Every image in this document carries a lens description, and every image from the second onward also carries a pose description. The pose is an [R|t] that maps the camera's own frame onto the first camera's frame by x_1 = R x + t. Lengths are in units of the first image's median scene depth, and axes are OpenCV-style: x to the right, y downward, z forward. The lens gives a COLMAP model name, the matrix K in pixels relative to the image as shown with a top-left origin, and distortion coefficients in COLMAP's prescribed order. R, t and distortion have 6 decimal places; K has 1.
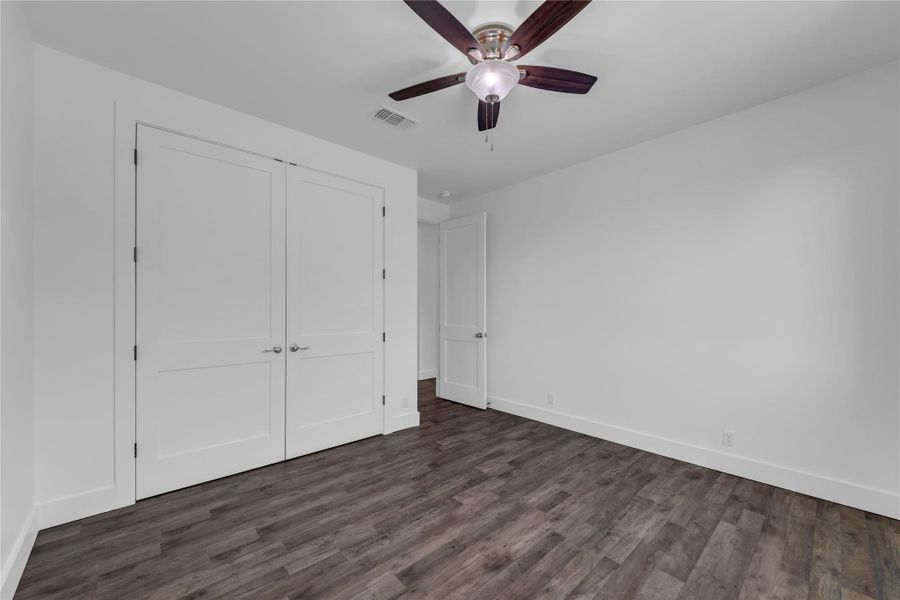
lens RADIAL K [[344.3, 0, 448.9], [0, 344.3, 297.1], [0, 0, 1]] dist [-0.000364, -0.000394]
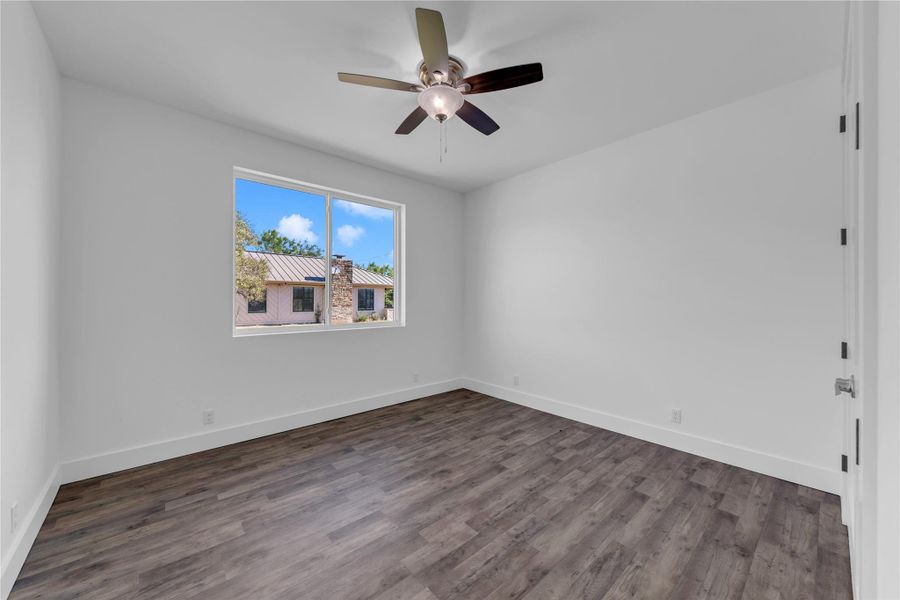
lens RADIAL K [[344.3, 0, 448.9], [0, 344.3, 297.1], [0, 0, 1]] dist [-0.000364, -0.000394]
pose [[-0.999964, -0.003195, 0.007913, 0.083125], [-0.003489, 0.999294, -0.037420, 0.067823], [-0.007788, -0.037446, -0.999268, 2.039561]]
